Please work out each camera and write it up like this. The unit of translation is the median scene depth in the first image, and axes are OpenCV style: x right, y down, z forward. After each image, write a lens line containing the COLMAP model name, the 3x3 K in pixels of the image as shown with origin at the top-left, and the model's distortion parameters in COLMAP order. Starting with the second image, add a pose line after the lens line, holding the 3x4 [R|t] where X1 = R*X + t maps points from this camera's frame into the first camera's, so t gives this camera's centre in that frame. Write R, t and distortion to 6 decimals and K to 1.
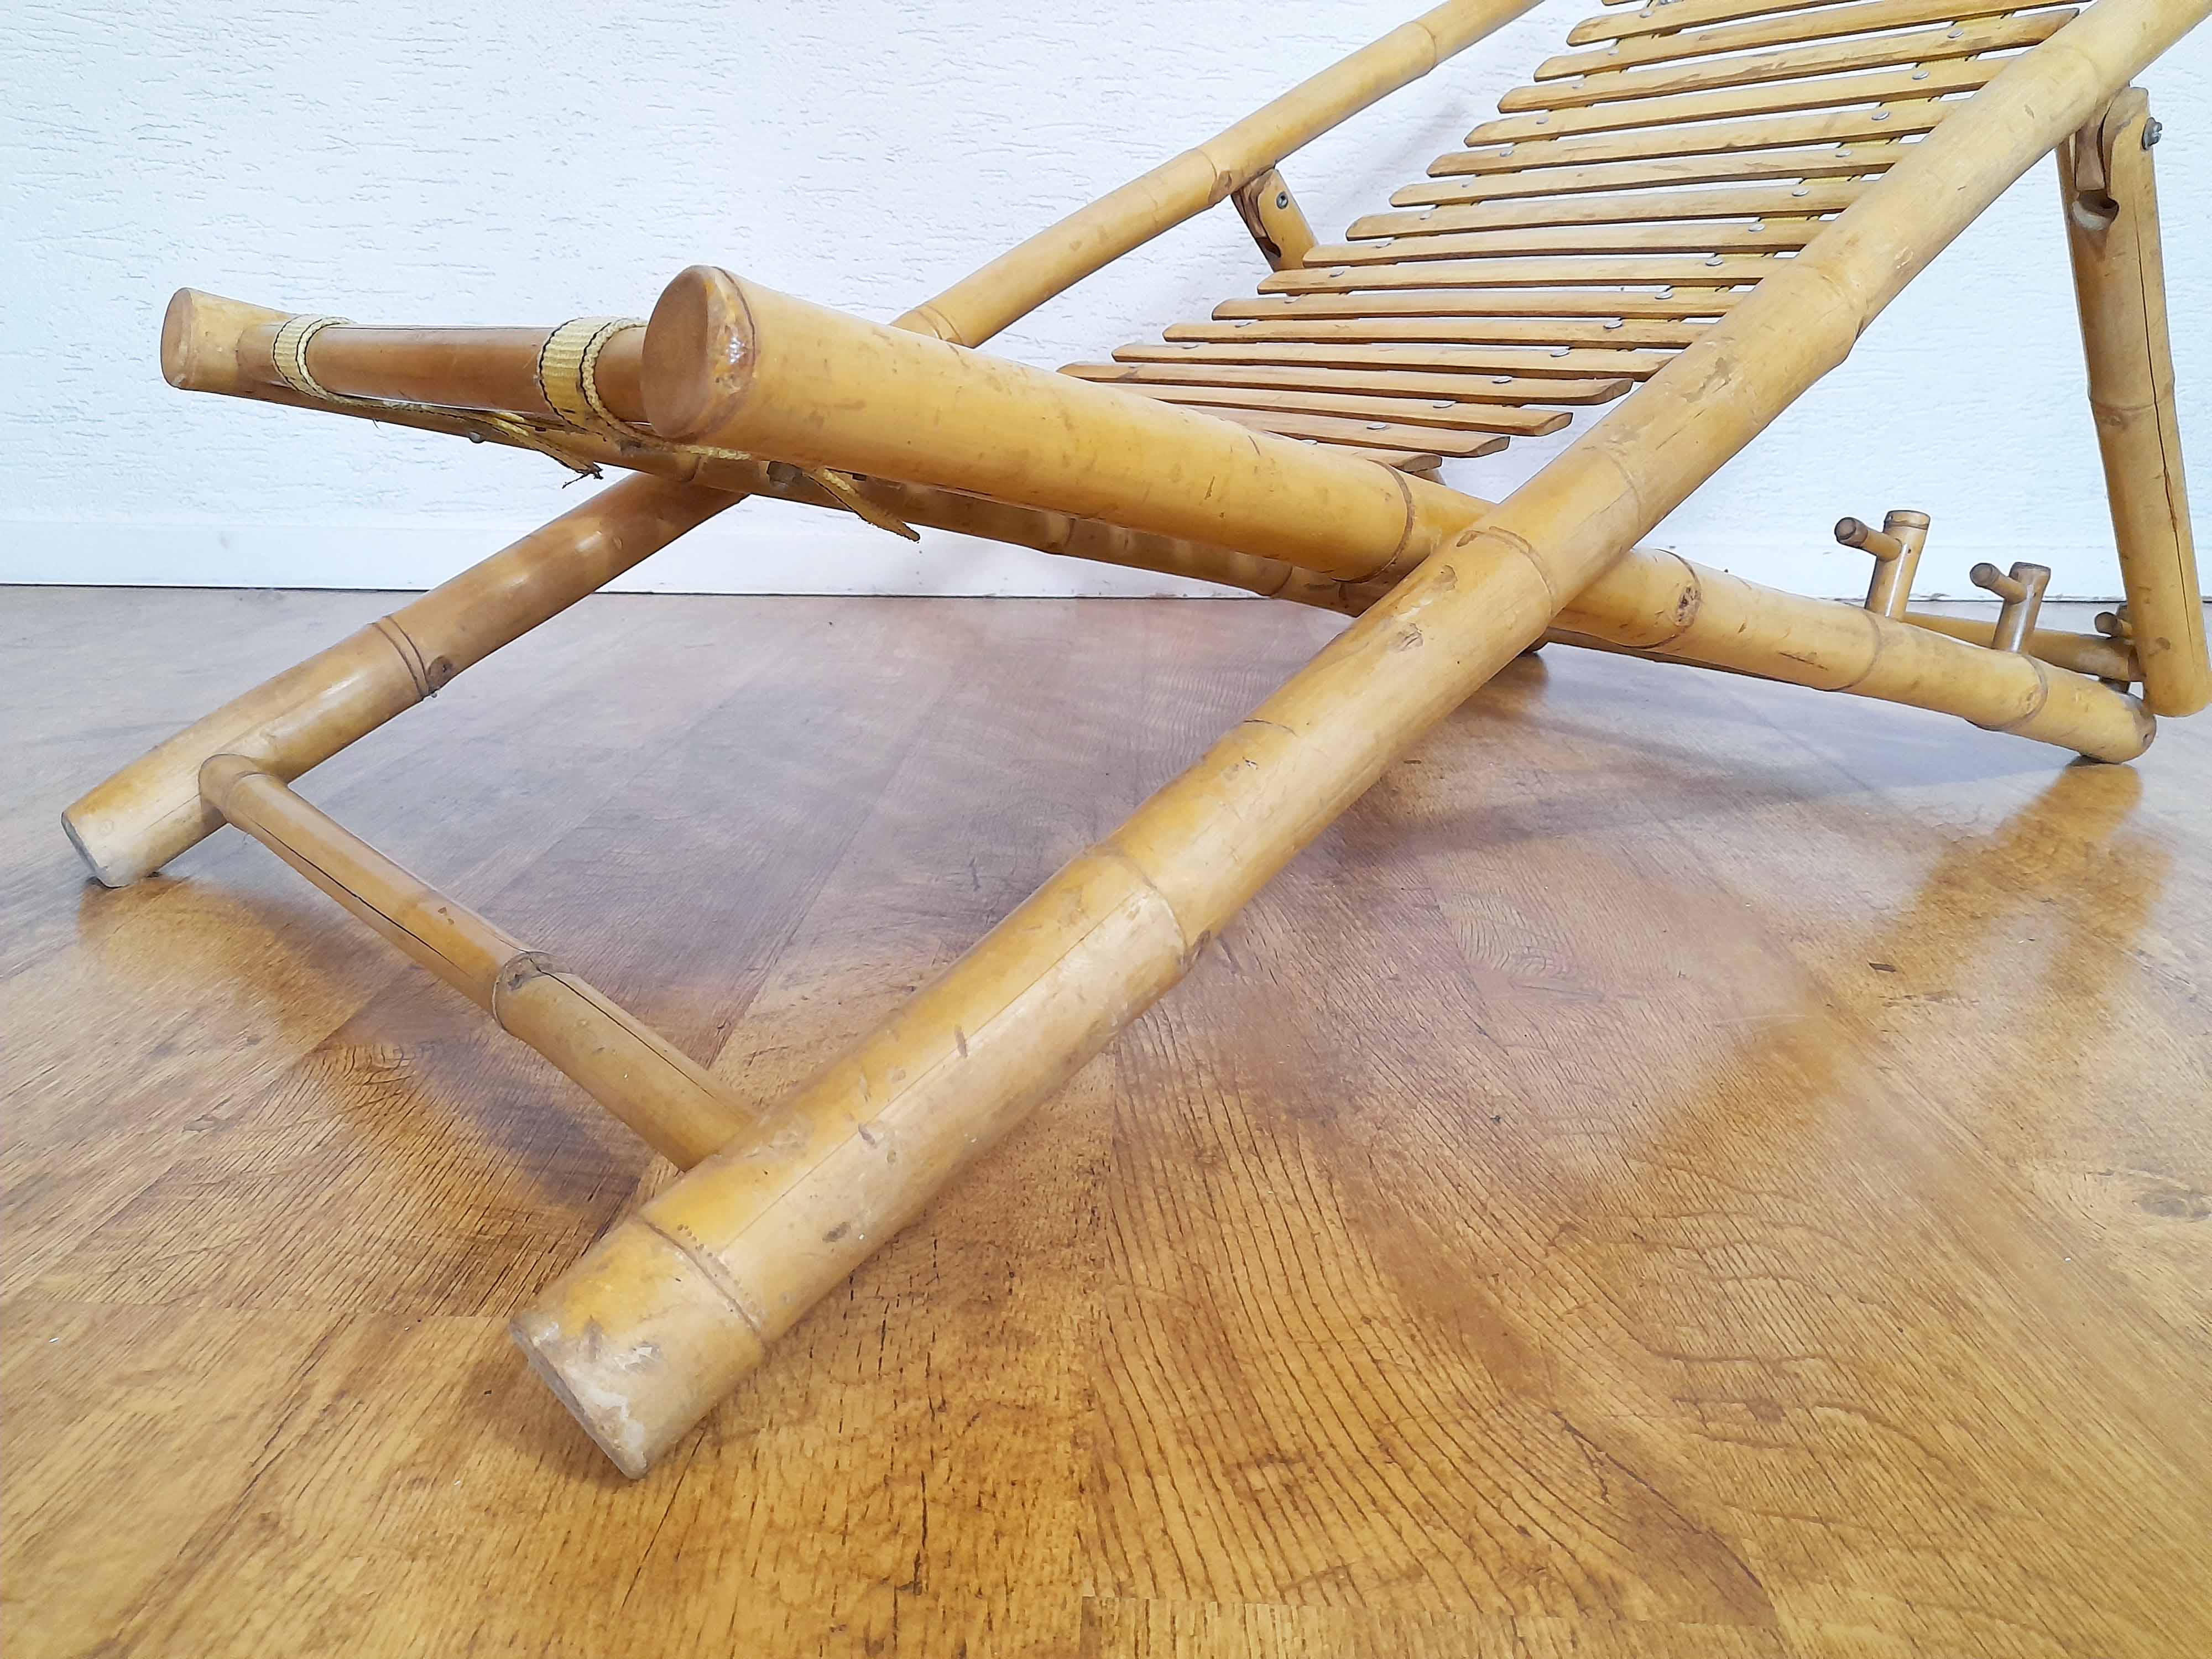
lens RADIAL K [[1599.6, 0, 1106.0], [0, 1599.6, 829.5], [0, 0, 1]] dist [0.049666, -0.061683]
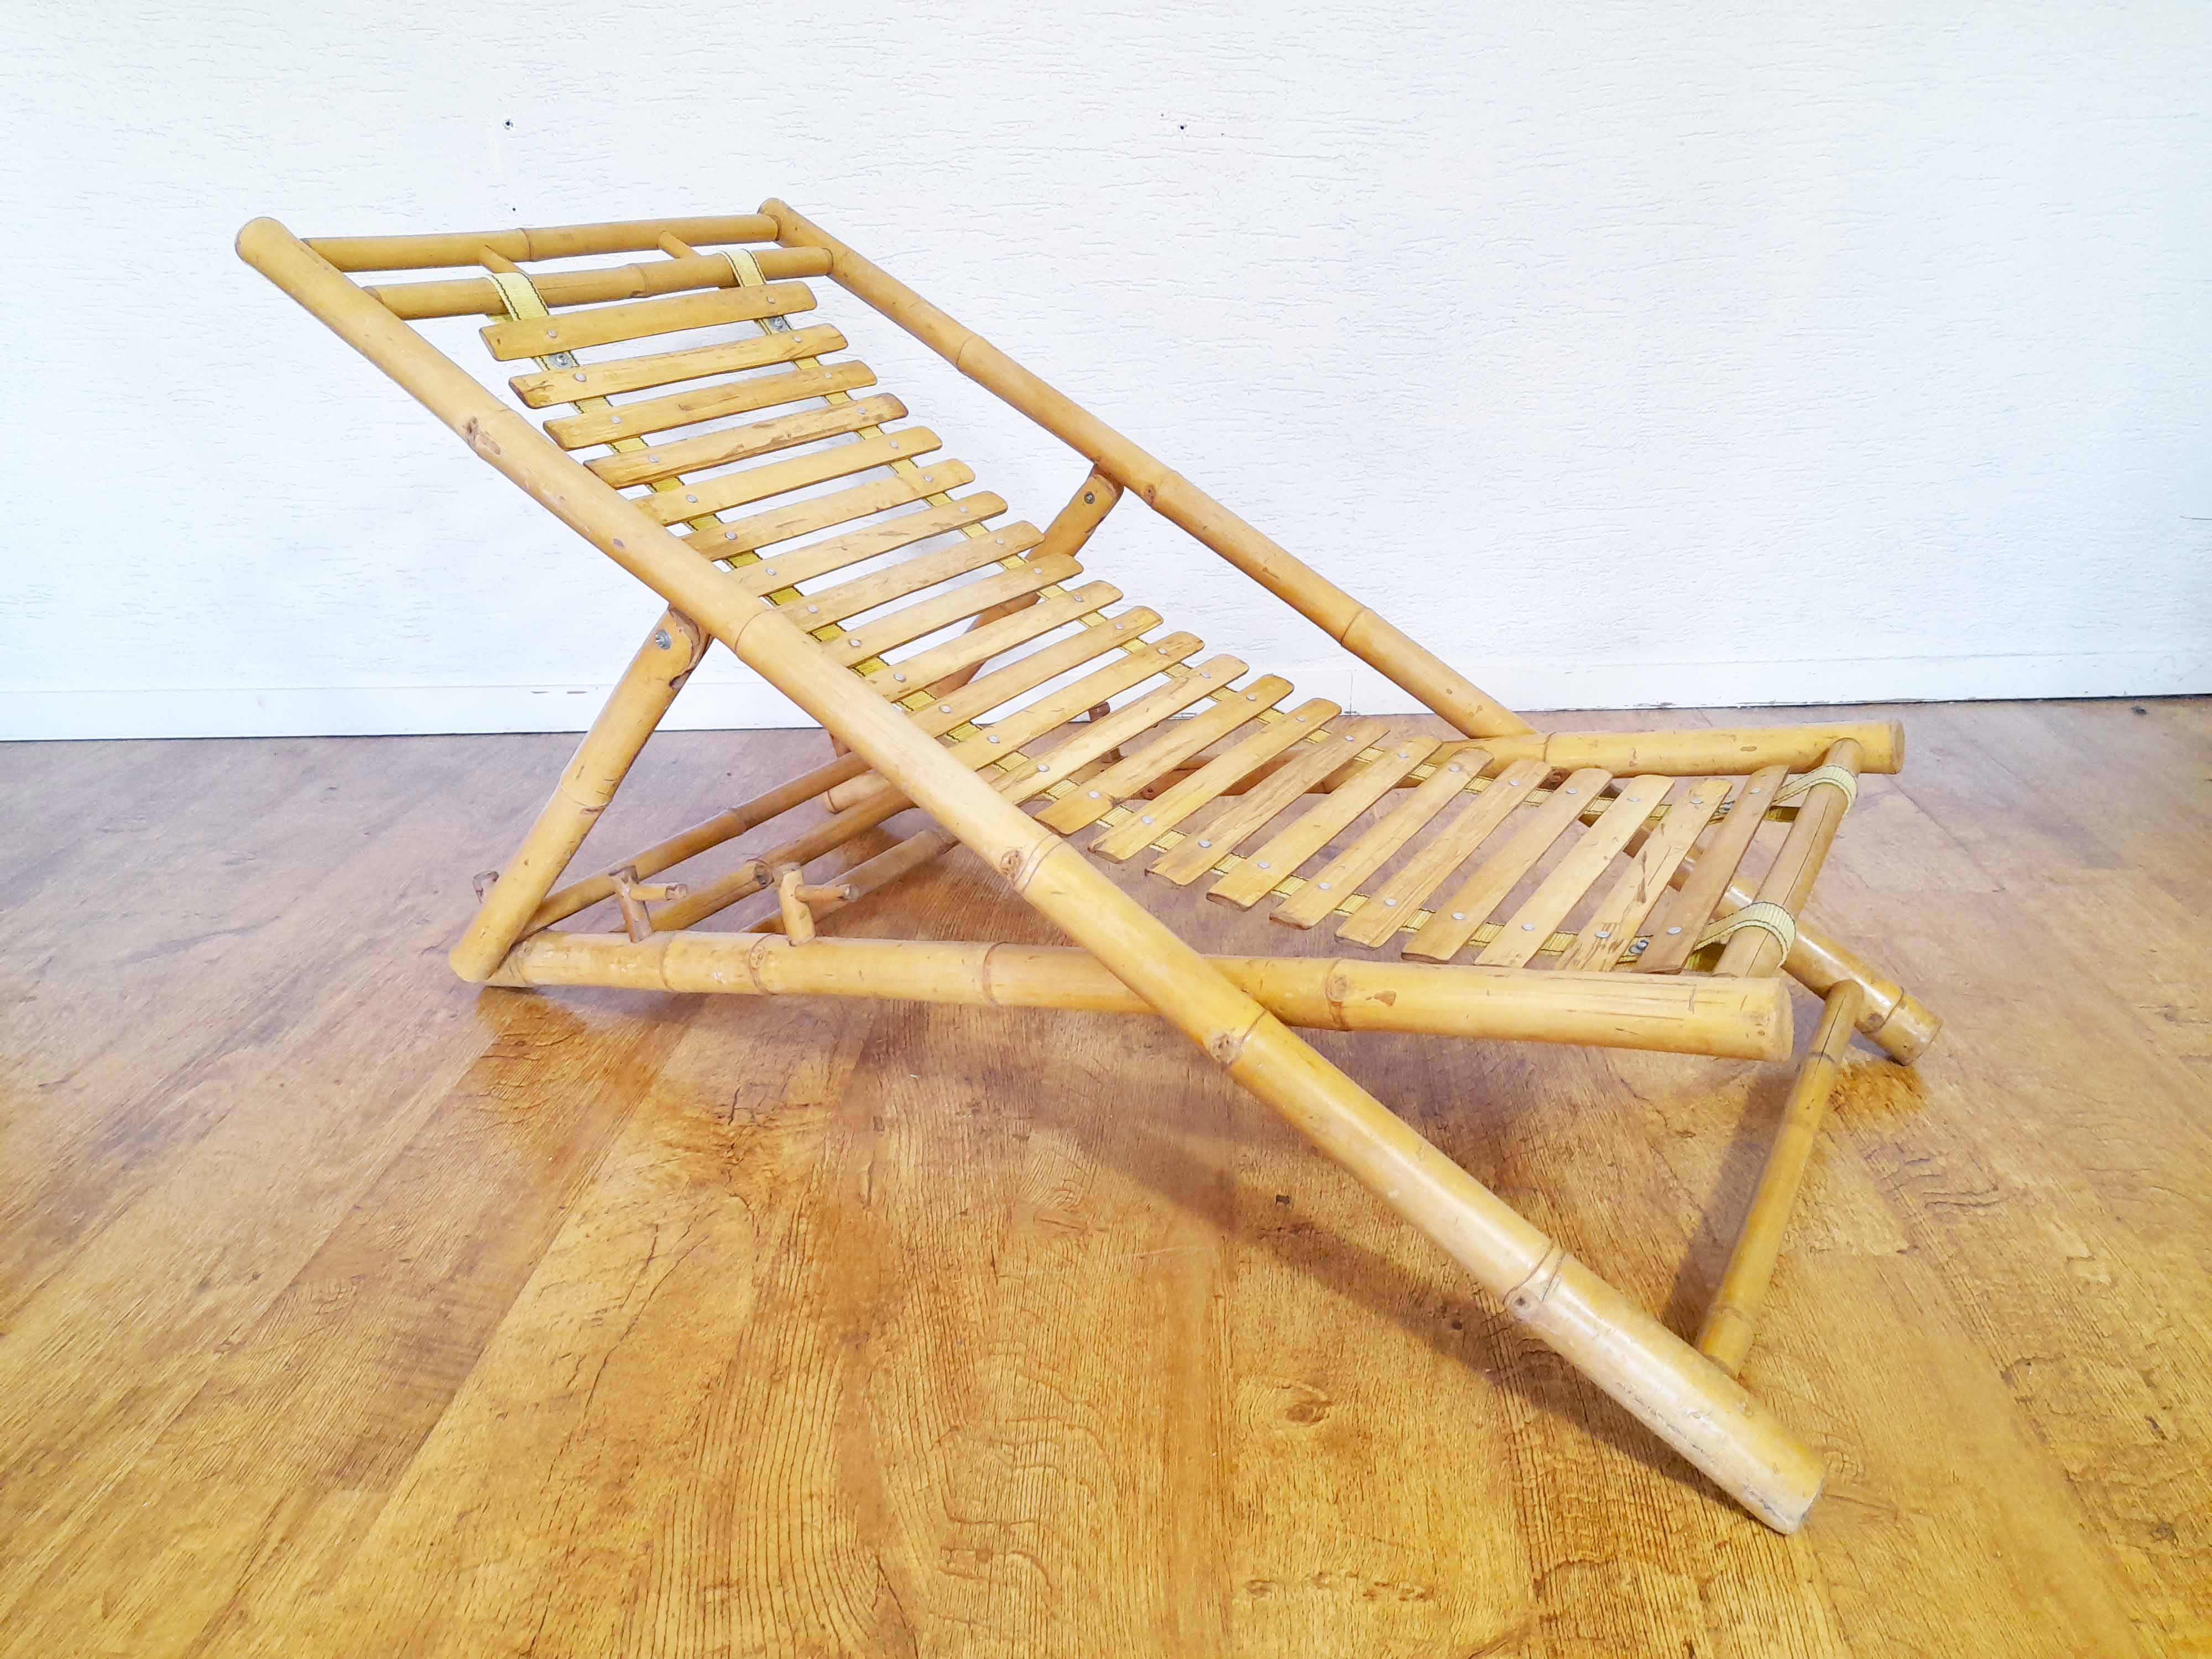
lens RADIAL K [[1592.3, 0, 1106.0], [0, 1592.3, 829.5], [0, 0, 1]] dist [0.050375, -0.048955]
pose [[0.998872, -0.002269, -0.047439, 0.670688], [0.006961, 0.995065, 0.098978, -0.745661], [0.046980, -0.099197, 0.993958, -0.896673]]
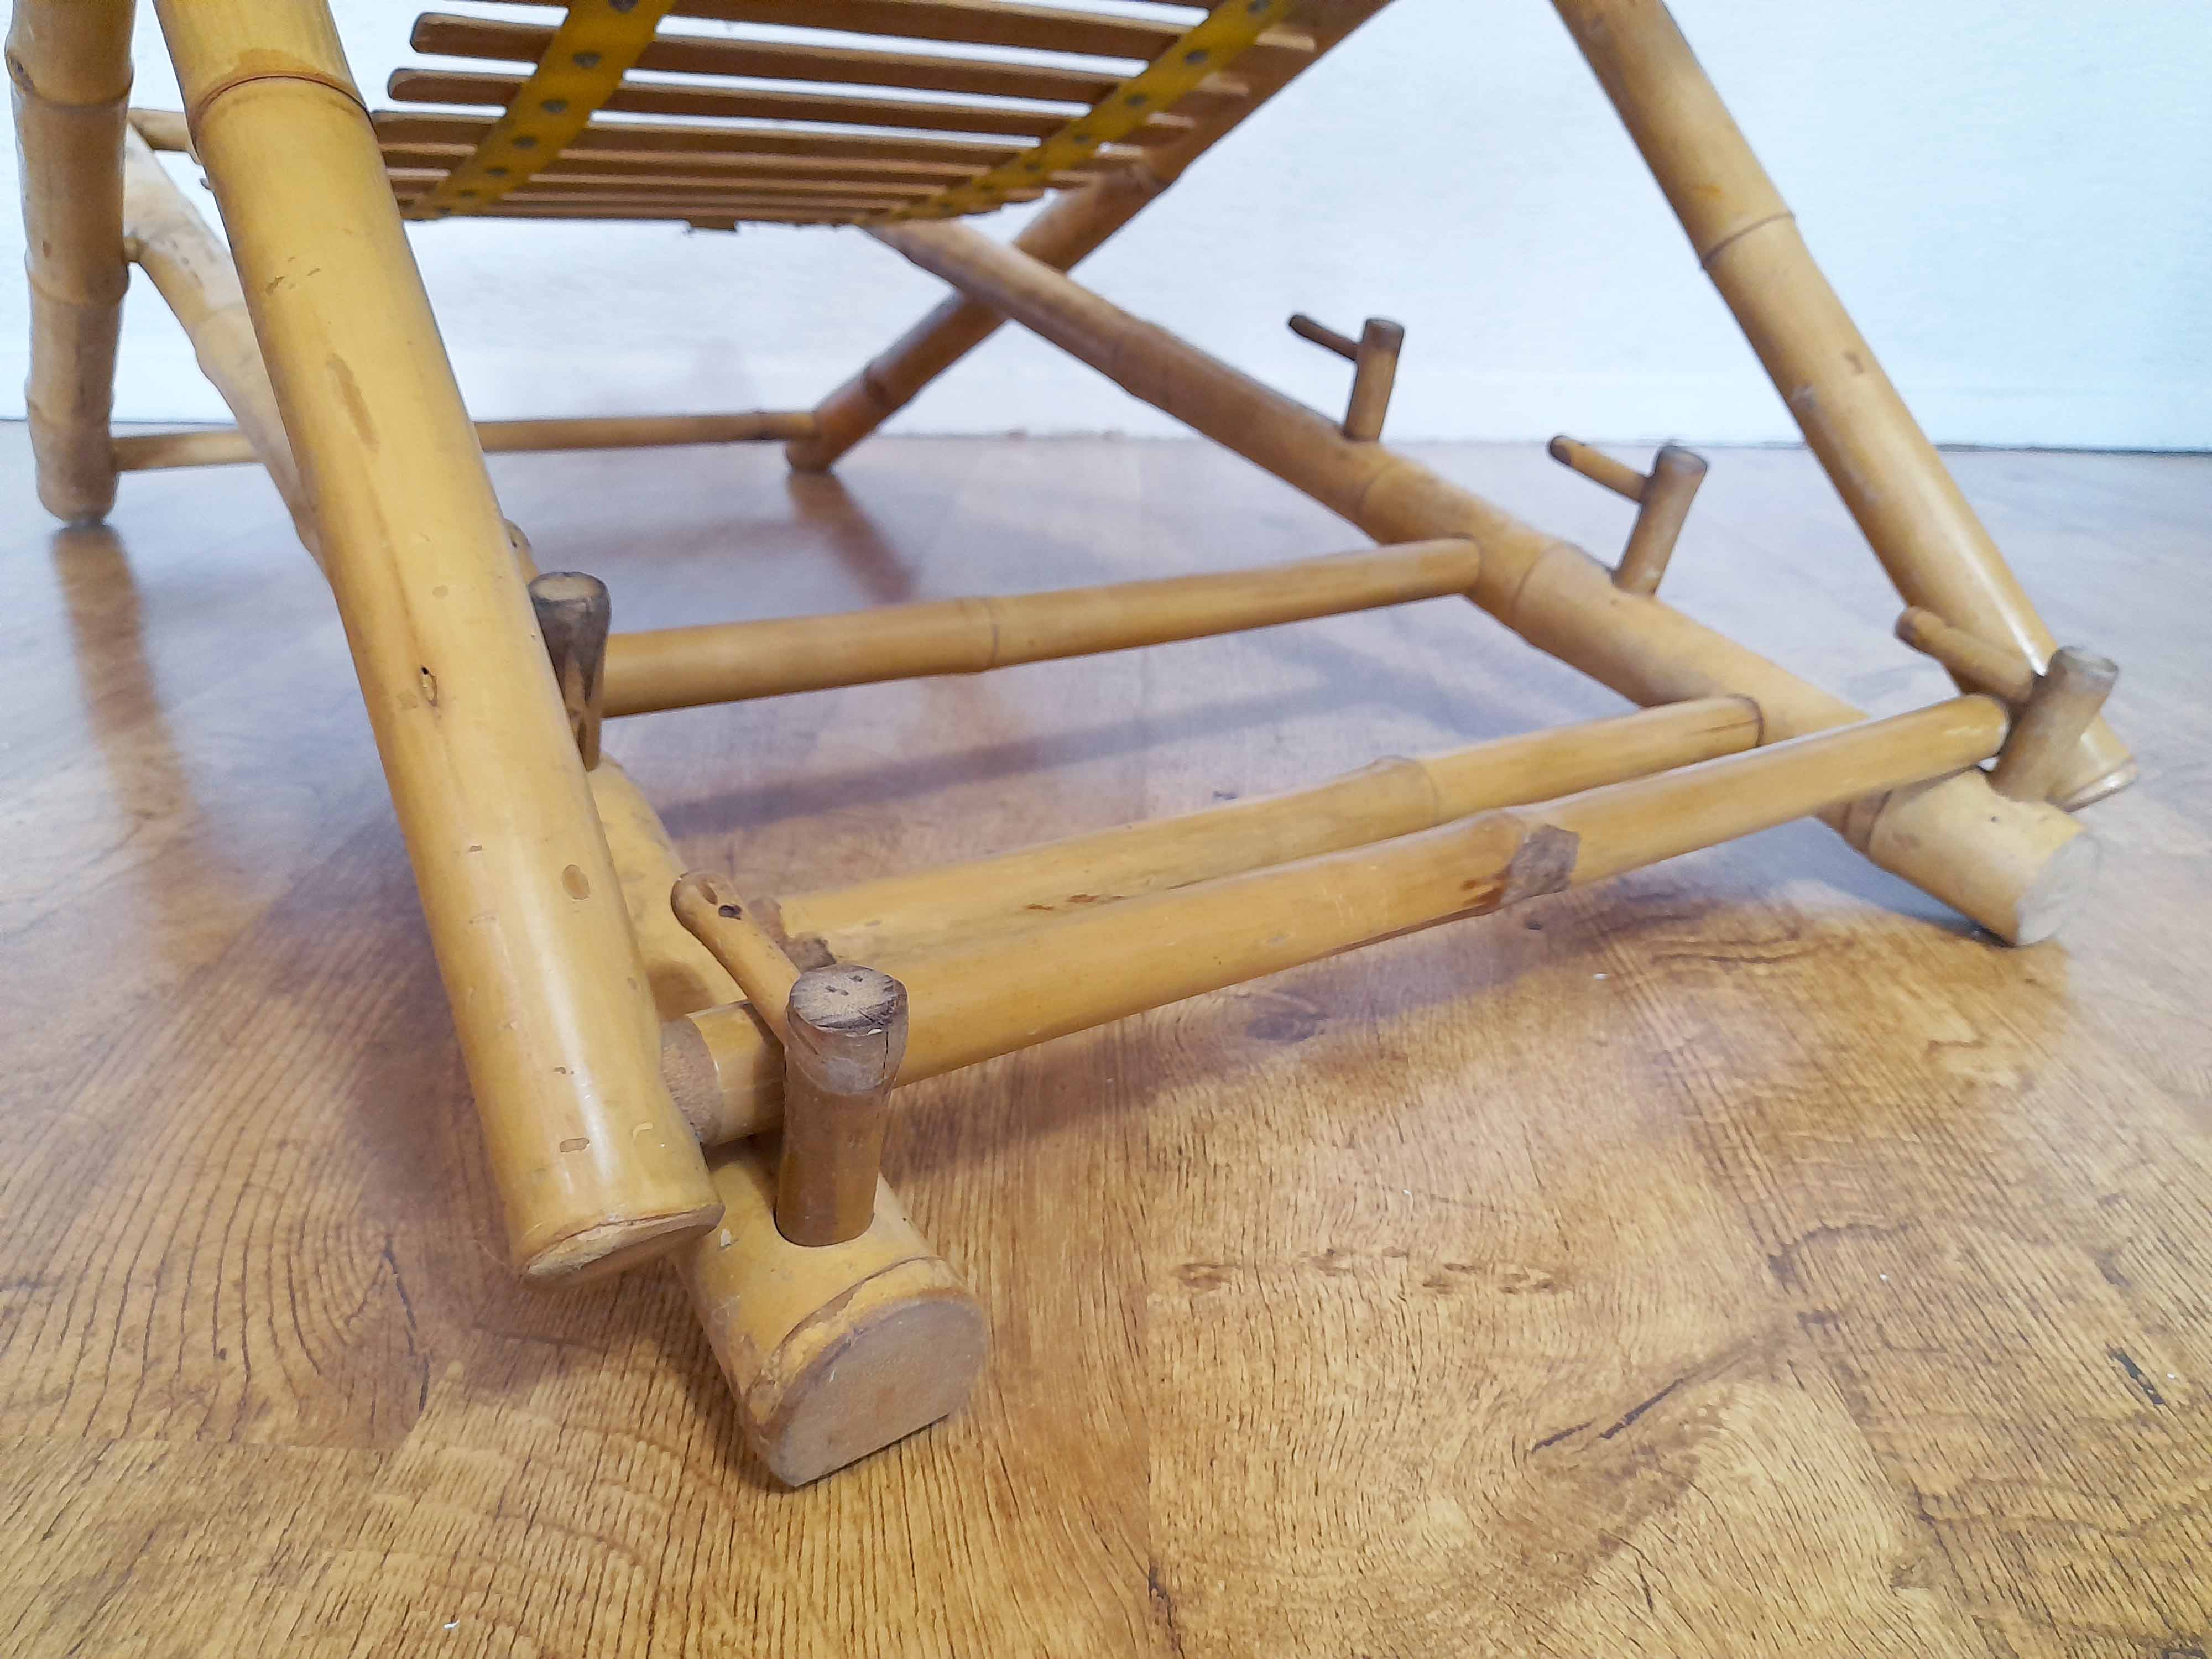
lens RADIAL K [[1623.7, 0, 1106.0], [0, 1623.7, 829.5], [0, 0, 1]] dist [0.005769, -0.009283]
pose [[0.999865, 0.004371, 0.015854, 0.690419], [-0.005589, 0.996969, 0.077603, 0.052171], [-0.015467, -0.077681, 0.996858, 0.072944]]
